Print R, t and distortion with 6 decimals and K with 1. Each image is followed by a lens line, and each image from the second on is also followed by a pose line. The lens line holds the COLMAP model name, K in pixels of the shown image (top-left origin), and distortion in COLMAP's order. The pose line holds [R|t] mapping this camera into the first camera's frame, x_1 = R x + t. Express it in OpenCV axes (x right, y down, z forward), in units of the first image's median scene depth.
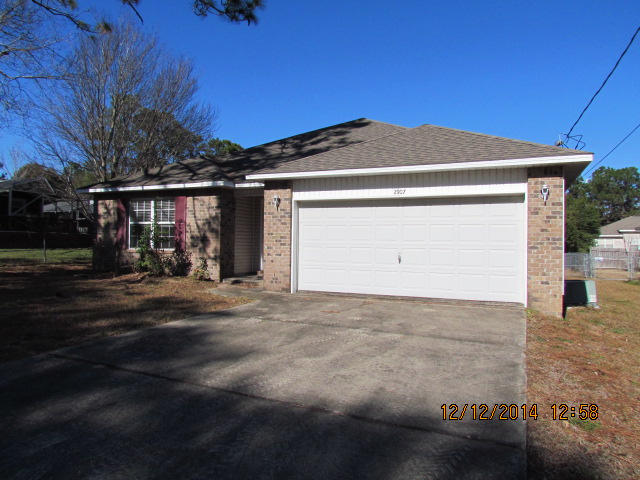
lens RADIAL K [[445.3, 0, 320.0], [0, 445.3, 239.5], [0, 0, 1]] dist [0.005240, 0.000890]
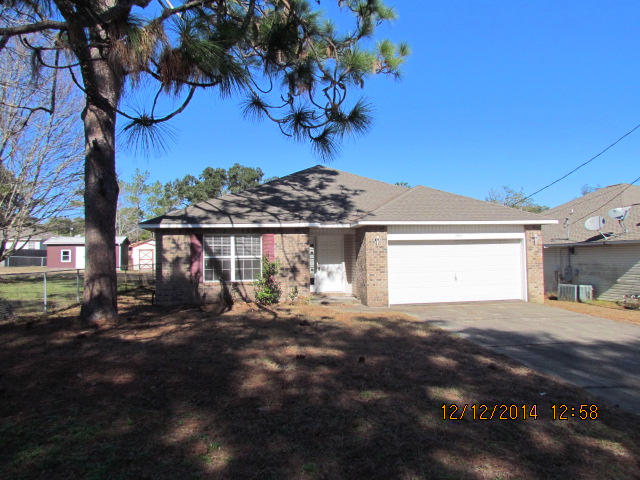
lens RADIAL K [[445.3, 0, 319.7], [0, 445.3, 239.8], [0, 0, 1]] dist [0.005240, 0.000890]
pose [[0.829747, -0.007224, 0.558094, -0.865954], [0.022575, 0.999532, -0.020626, -0.055040], [-0.557684, 0.029714, 0.829522, -0.034331]]
